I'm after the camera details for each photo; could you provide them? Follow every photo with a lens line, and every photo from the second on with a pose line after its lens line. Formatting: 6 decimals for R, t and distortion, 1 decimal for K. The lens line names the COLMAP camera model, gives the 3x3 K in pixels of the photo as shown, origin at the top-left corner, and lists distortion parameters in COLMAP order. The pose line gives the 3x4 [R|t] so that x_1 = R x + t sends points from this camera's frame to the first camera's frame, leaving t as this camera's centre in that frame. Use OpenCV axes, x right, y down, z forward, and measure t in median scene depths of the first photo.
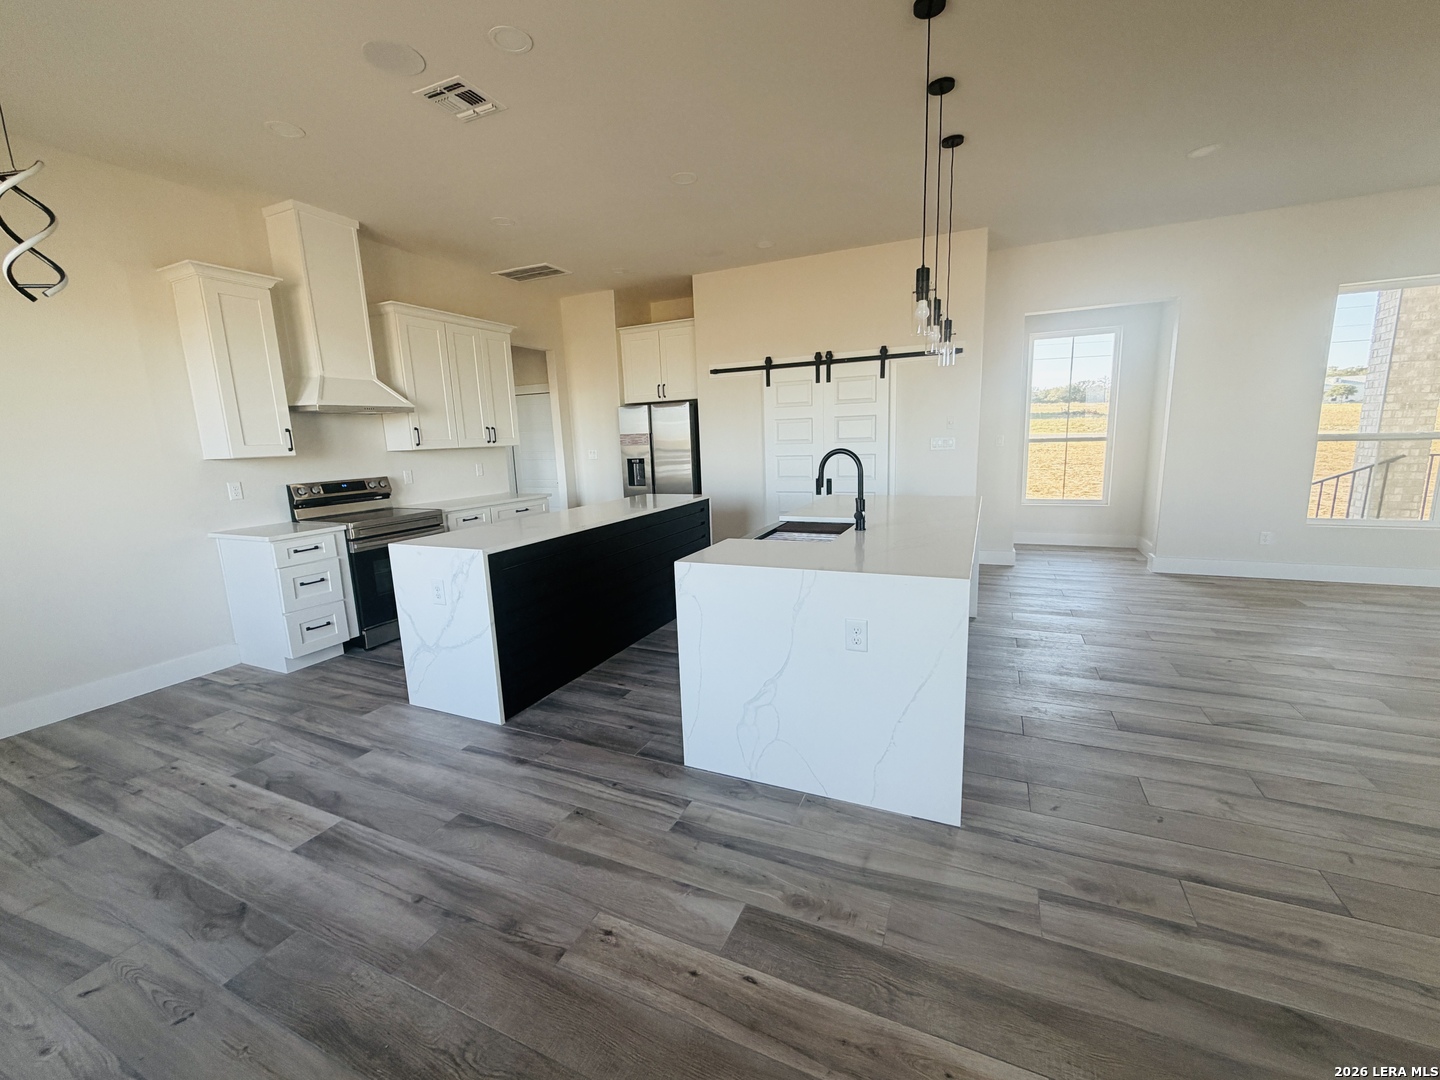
lens RADIAL K [[588.8, 0, 720.0], [0, 588.8, 540.0], [0, 0, 1]] dist [0.014220, 0.000064]
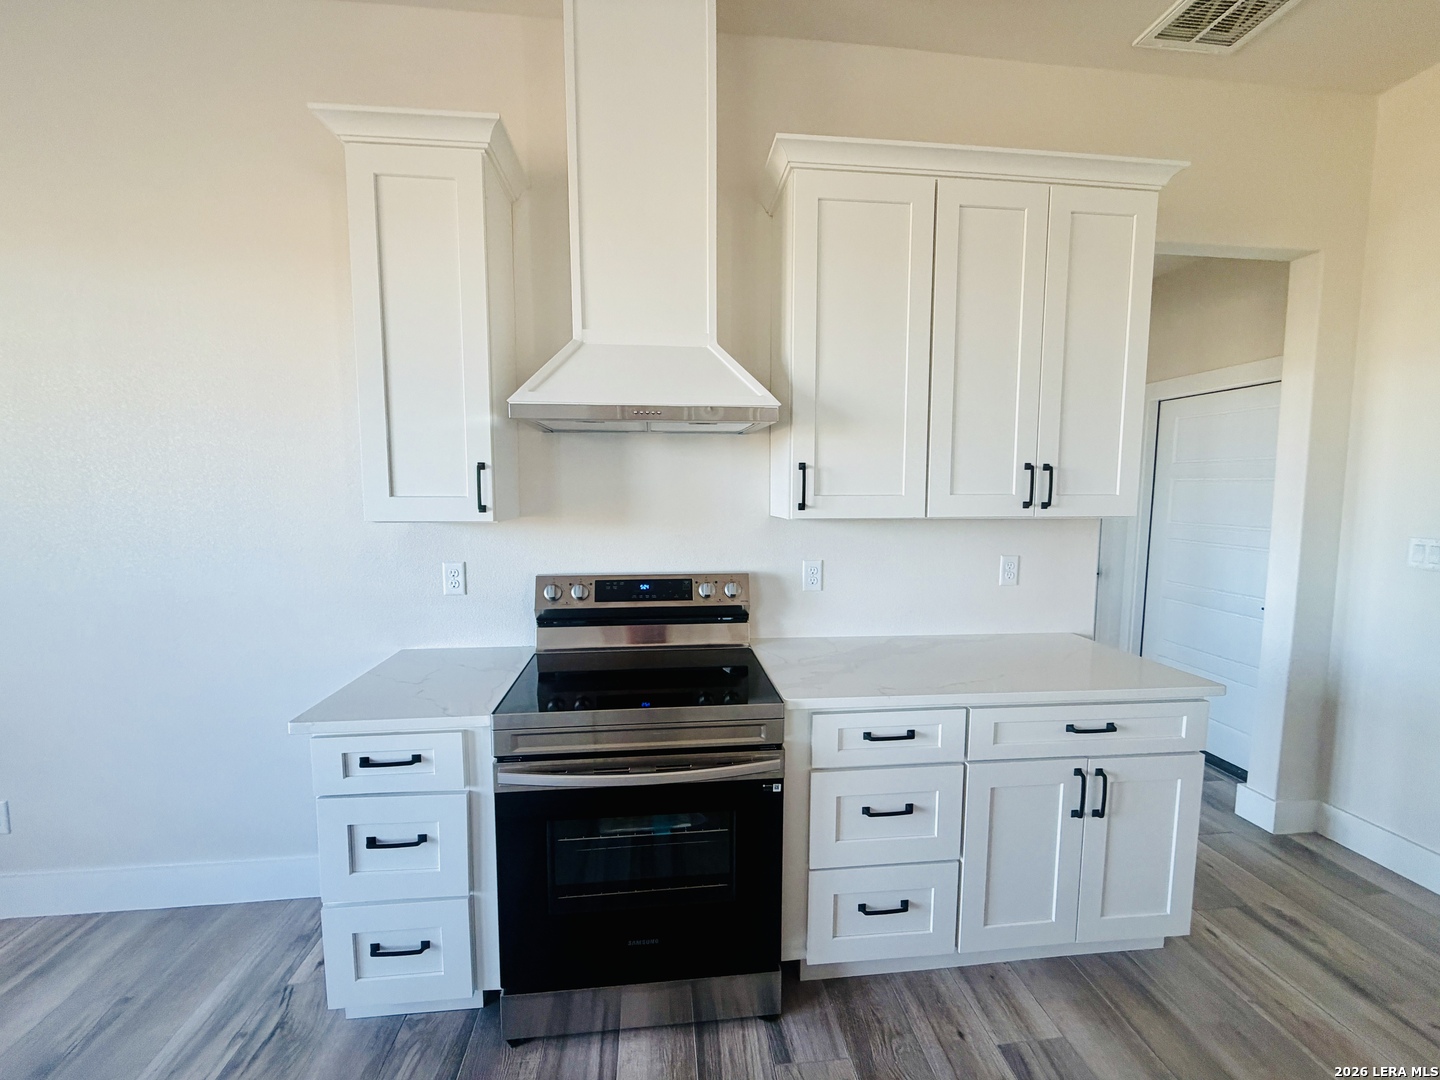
lens RADIAL K [[588.8, 0, 720.0], [0, 588.8, 540.0], [0, 0, 1]] dist [0.014220, 0.000064]
pose [[0.515926, 0.111141, -0.849393, -0.208668], [-0.172461, 0.984722, 0.024095, -0.143140], [0.839094, 0.134055, 0.527211, 0.771202]]
